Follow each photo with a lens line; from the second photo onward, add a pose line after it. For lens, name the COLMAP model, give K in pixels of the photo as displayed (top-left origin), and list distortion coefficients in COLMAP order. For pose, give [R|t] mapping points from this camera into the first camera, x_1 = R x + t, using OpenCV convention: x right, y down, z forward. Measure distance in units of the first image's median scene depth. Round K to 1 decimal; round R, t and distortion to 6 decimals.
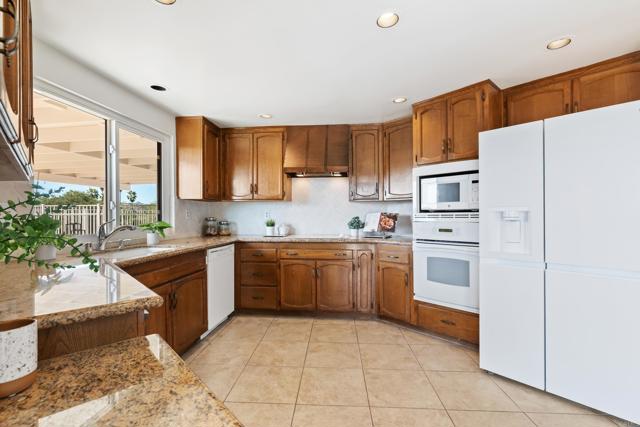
lens RADIAL K [[293.3, 0, 320.3], [0, 293.3, 215.1], [0, 0, 1]] dist [-0.005352, -0.000370]
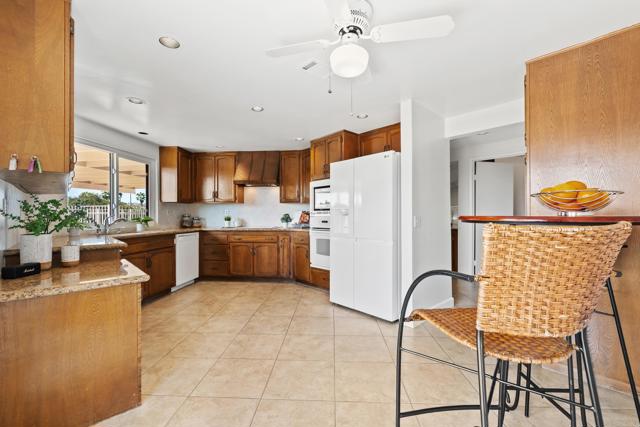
lens RADIAL K [[269.5, 0, 320.0], [0, 269.5, 213.5], [0, 0, 1]] dist [-0.001253, -0.000433]
pose [[0.999940, -0.002155, 0.010742, 0.308080], [0.002190, 0.999992, -0.003249, 0.009748], [-0.010735, 0.003273, 0.999937, -0.374954]]
